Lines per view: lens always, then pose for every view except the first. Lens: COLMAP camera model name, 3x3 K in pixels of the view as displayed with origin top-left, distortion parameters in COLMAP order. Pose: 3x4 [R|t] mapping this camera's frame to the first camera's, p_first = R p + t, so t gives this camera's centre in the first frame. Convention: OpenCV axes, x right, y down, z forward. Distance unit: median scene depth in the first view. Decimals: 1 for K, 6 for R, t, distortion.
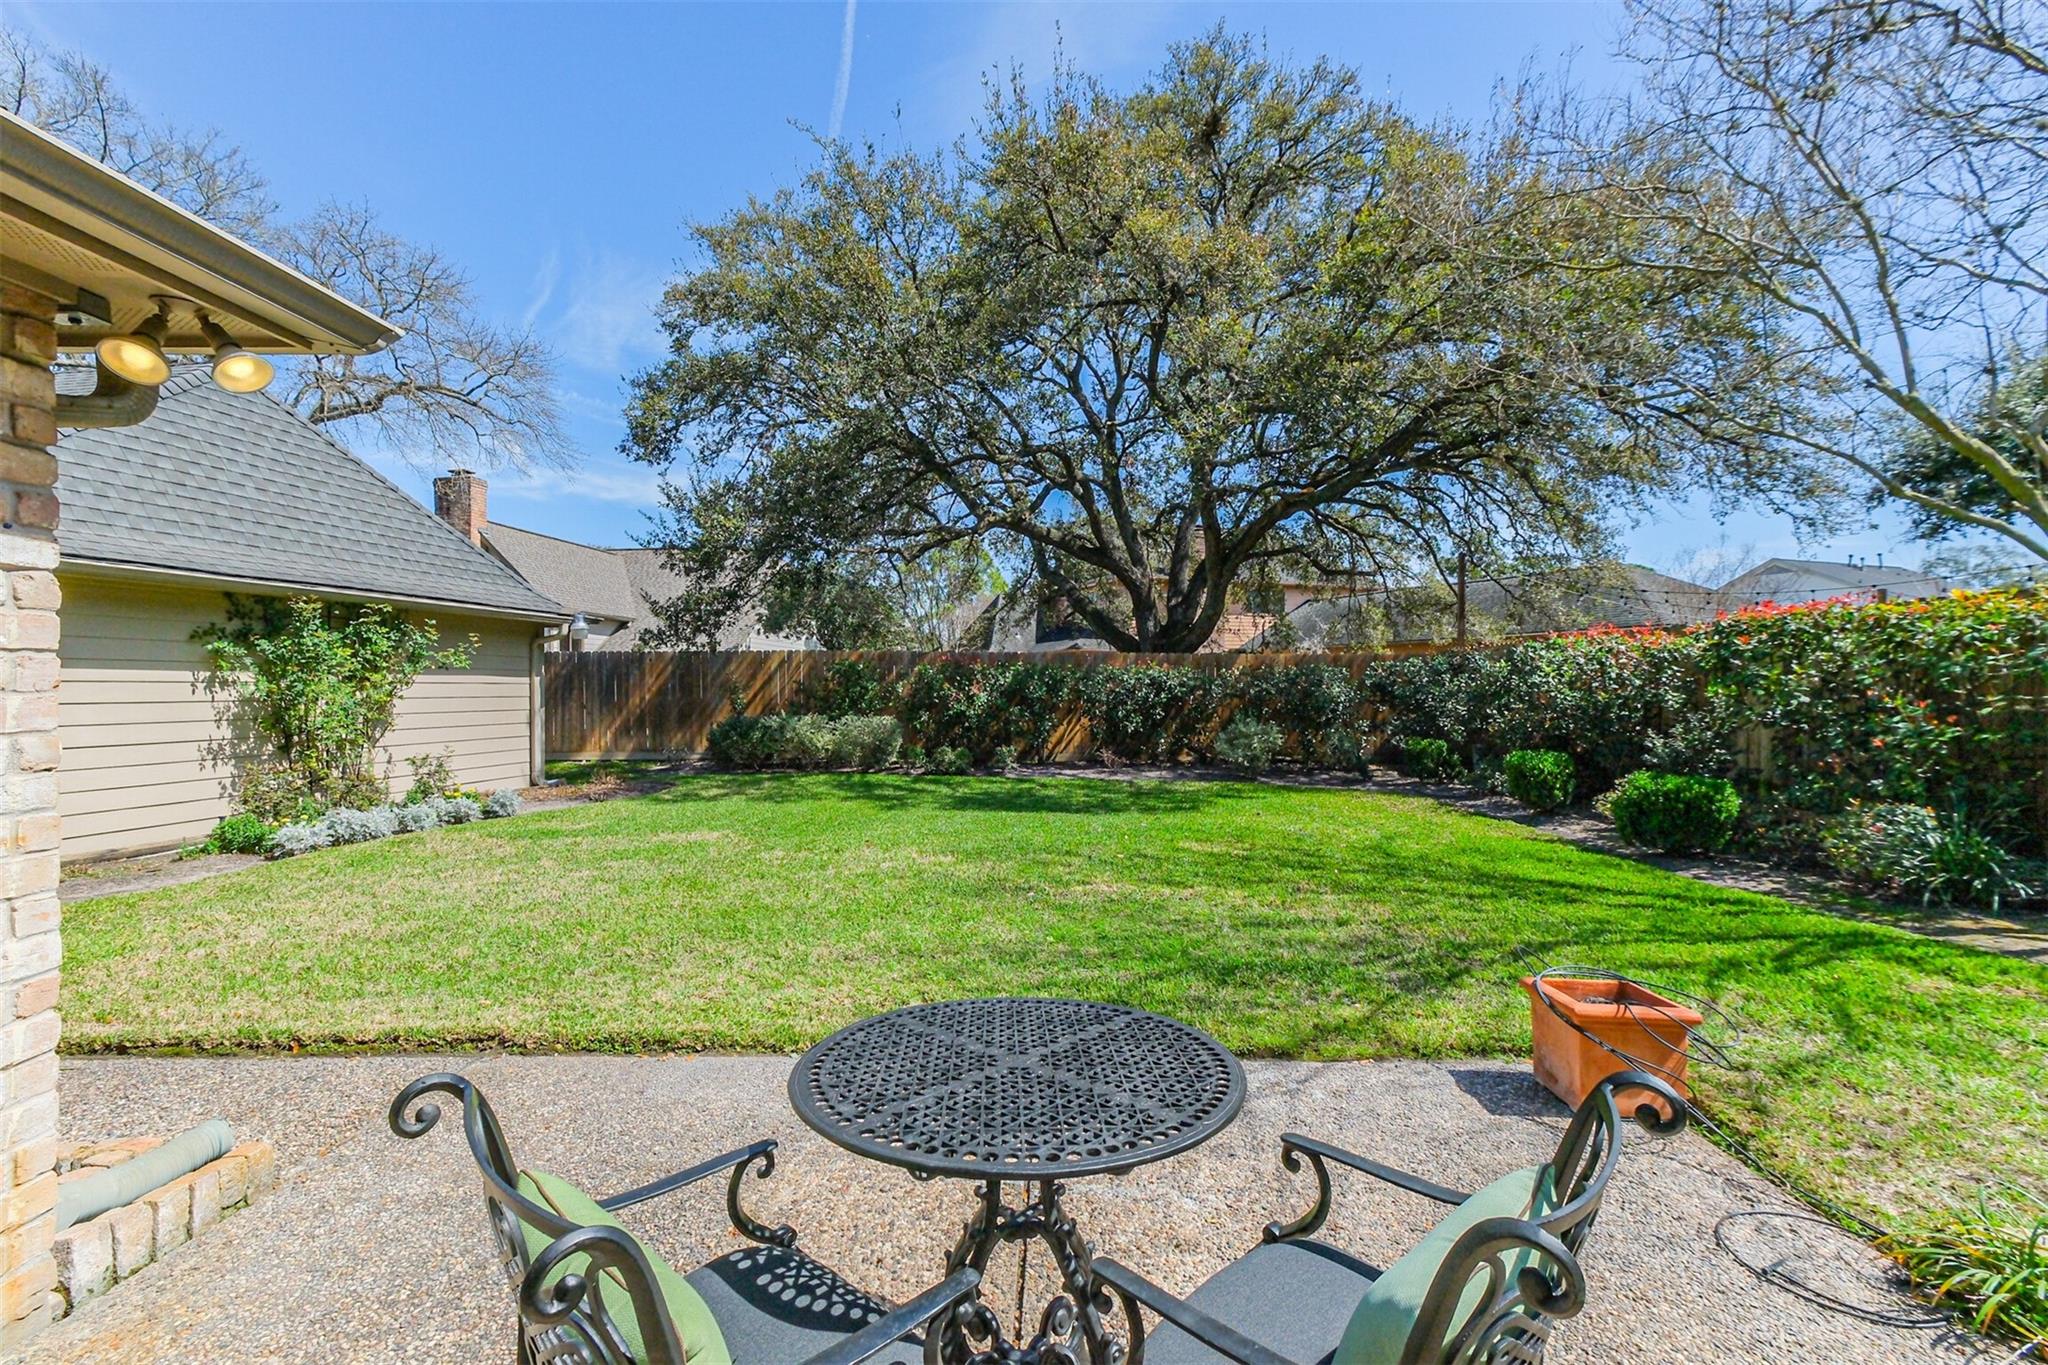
lens RADIAL K [[902.5, 0, 1021.8], [0, 902.5, 685.6], [0, 0, 1]] dist [0.000506, -0.000164]
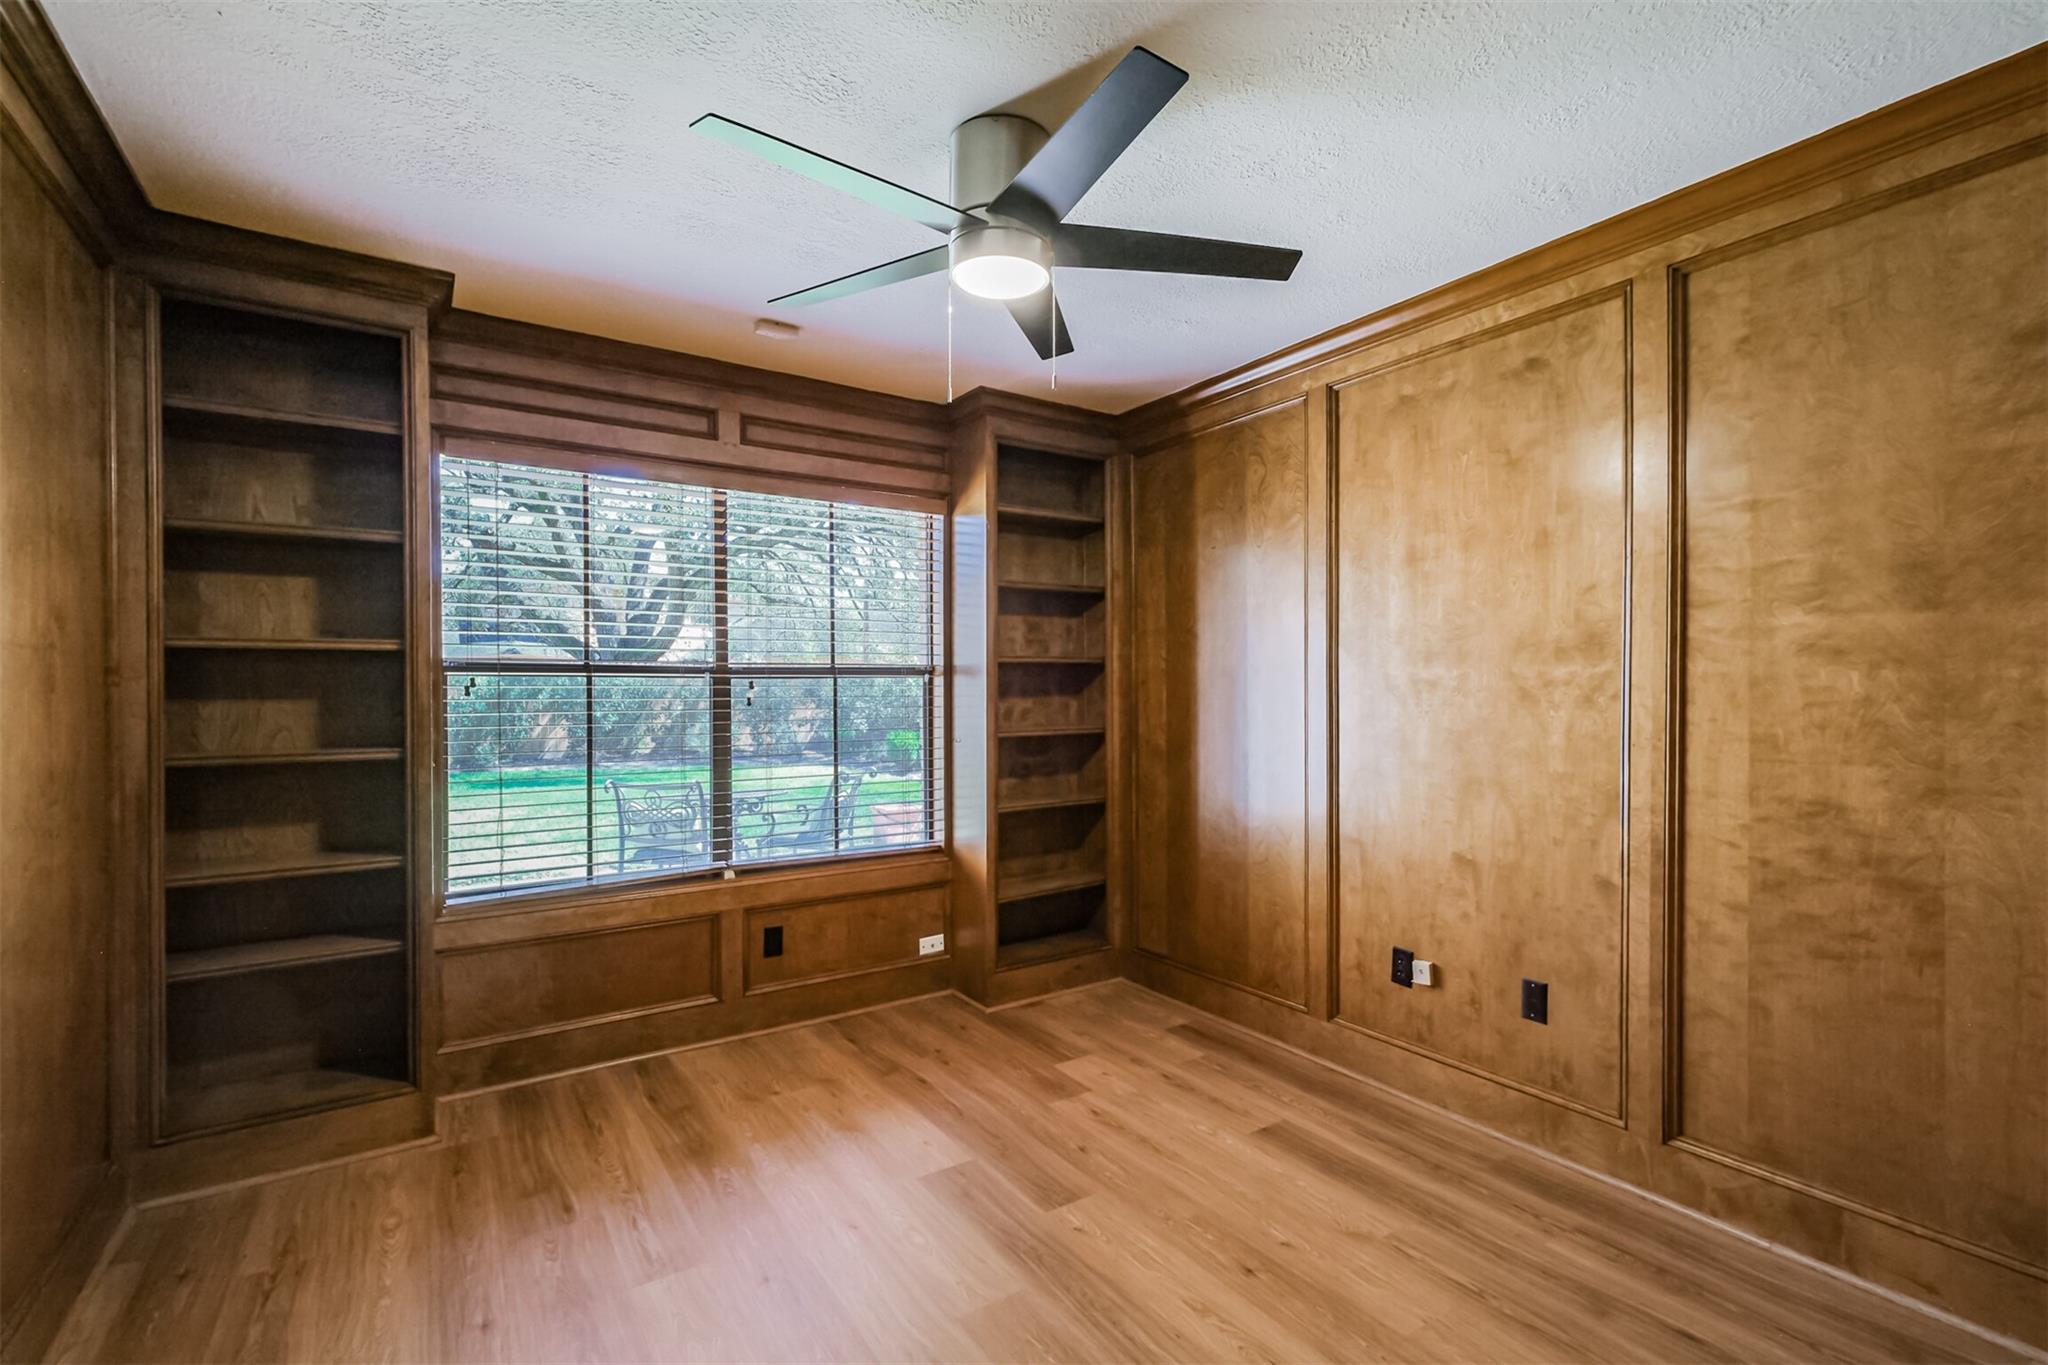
lens RADIAL K [[902.5, 0, 1023.1], [0, 902.5, 690.5], [0, 0, 1]] dist [0.000506, -0.000164]
pose [[0.821430, -0.006957, 0.570267, -0.082821], [0.005775, 0.999976, 0.003882, -0.000949], [-0.570281, 0.000104, 0.821450, -0.219096]]
